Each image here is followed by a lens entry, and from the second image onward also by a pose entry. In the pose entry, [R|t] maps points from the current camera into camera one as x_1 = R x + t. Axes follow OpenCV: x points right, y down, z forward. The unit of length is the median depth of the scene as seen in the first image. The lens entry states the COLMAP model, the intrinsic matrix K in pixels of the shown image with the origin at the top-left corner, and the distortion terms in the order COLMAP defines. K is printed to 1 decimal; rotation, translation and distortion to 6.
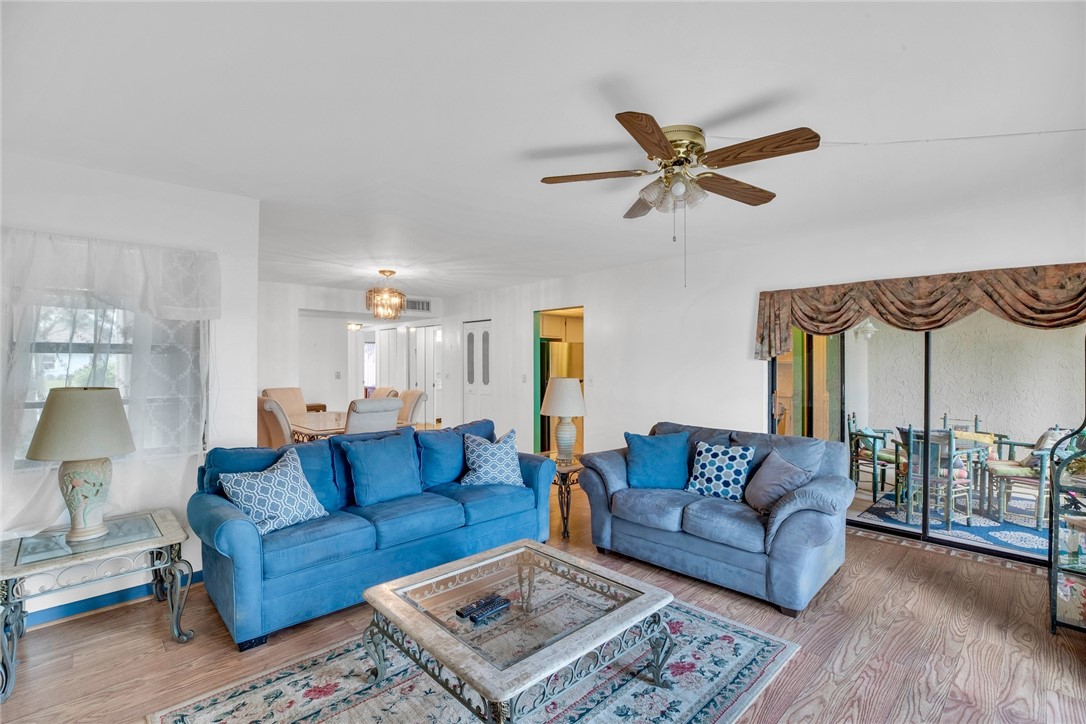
lens RADIAL K [[501.2, 0, 546.0], [0, 501.2, 360.5], [0, 0, 1]] dist [-0.042084, 0.012729]
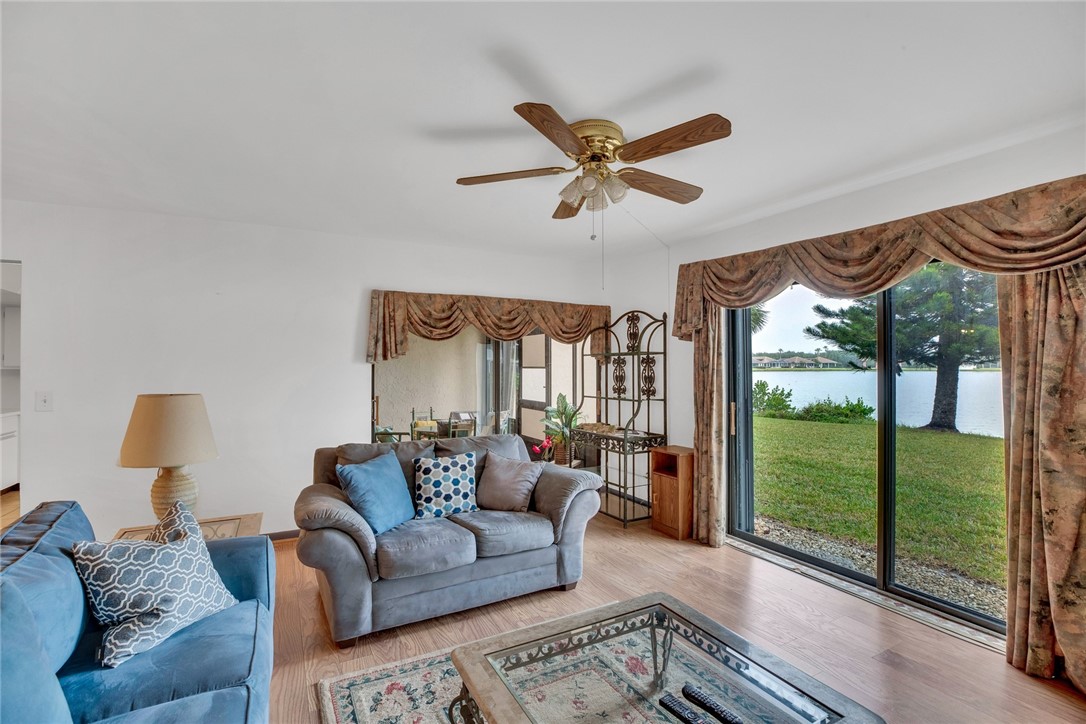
lens RADIAL K [[501.2, 0, 546.0], [0, 501.2, 360.5], [0, 0, 1]] dist [-0.042084, 0.012729]
pose [[0.267389, 0.006664, 0.963566, -0.473859], [0.000931, 0.999974, -0.007174, 0.000368], [-0.963588, 0.002816, 0.267376, 0.567257]]
